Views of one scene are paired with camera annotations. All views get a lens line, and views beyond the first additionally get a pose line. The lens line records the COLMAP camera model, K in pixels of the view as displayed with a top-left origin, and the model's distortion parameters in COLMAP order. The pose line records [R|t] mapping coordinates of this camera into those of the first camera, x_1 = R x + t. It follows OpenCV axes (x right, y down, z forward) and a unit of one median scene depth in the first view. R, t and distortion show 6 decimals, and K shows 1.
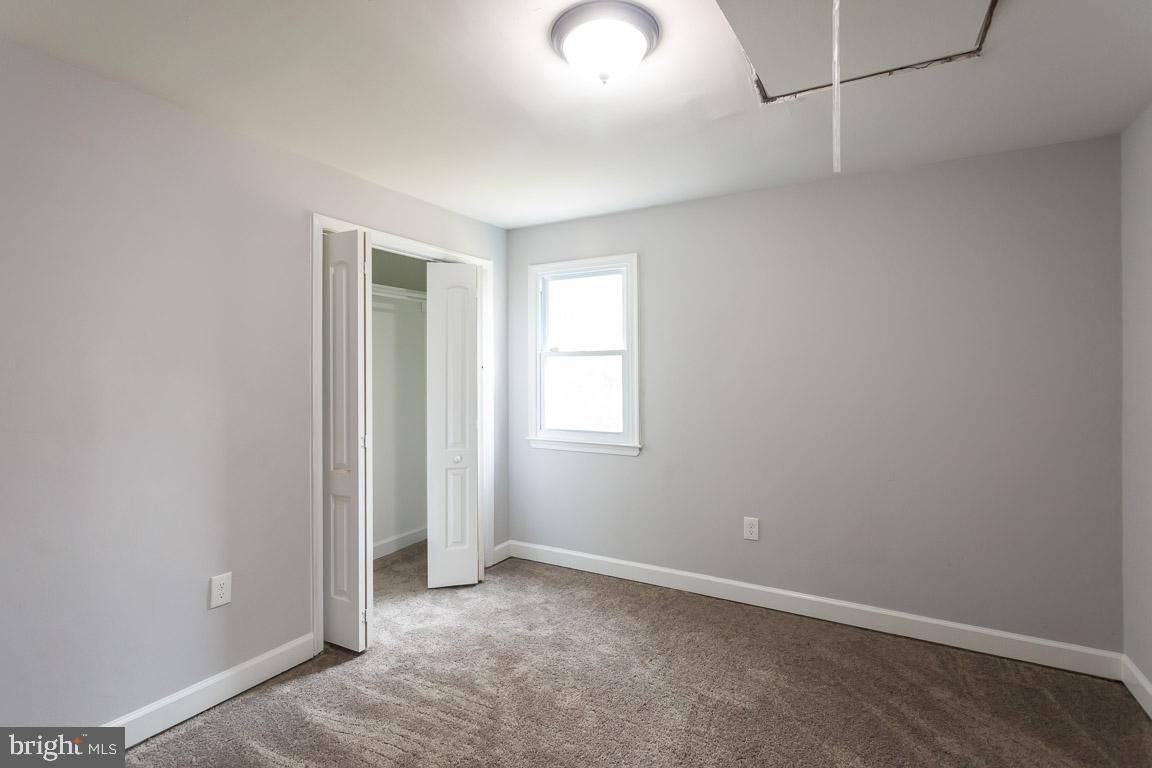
lens RADIAL K [[544.5, 0, 579.0], [0, 544.5, 379.4], [0, 0, 1]] dist [-0.003580, 0.000023]
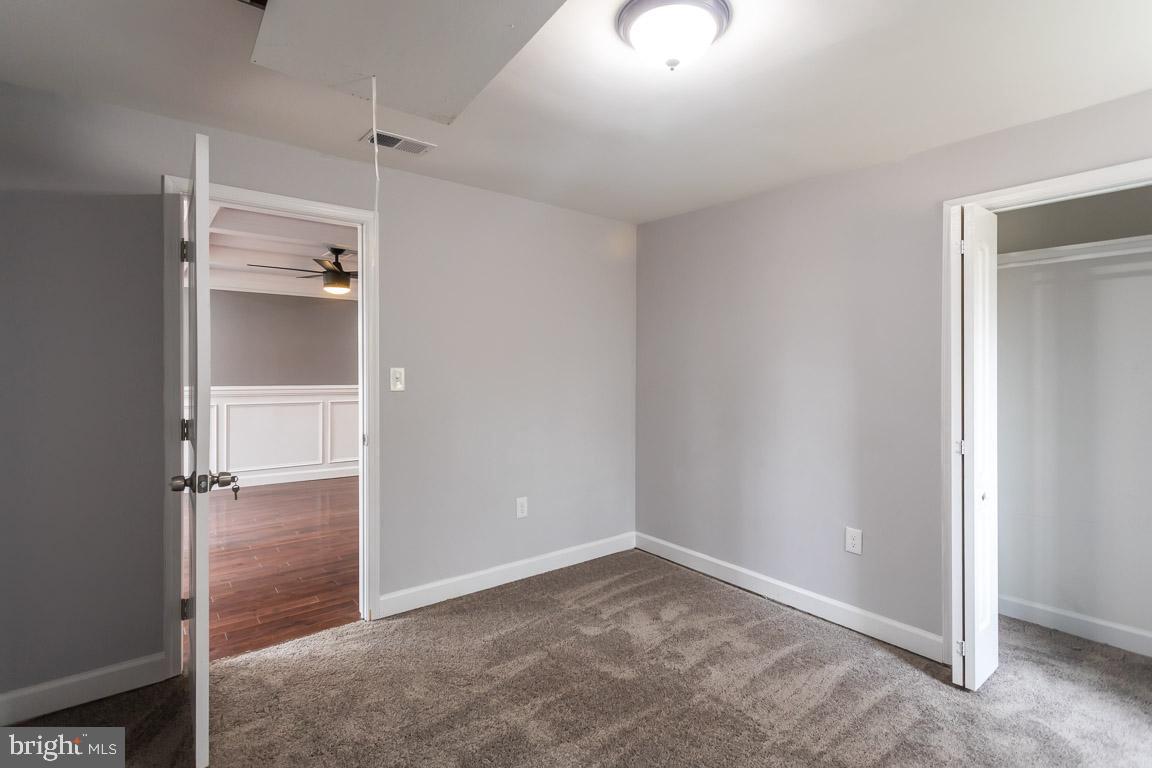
lens RADIAL K [[544.5, 0, 579.1], [0, 544.5, 377.2], [0, 0, 1]] dist [-0.003580, 0.000023]
pose [[-0.397064, 0.008994, -0.917747, 0.735795], [-0.005837, 0.999907, 0.012325, -0.005469], [0.917772, 0.010251, -0.396975, 0.891503]]
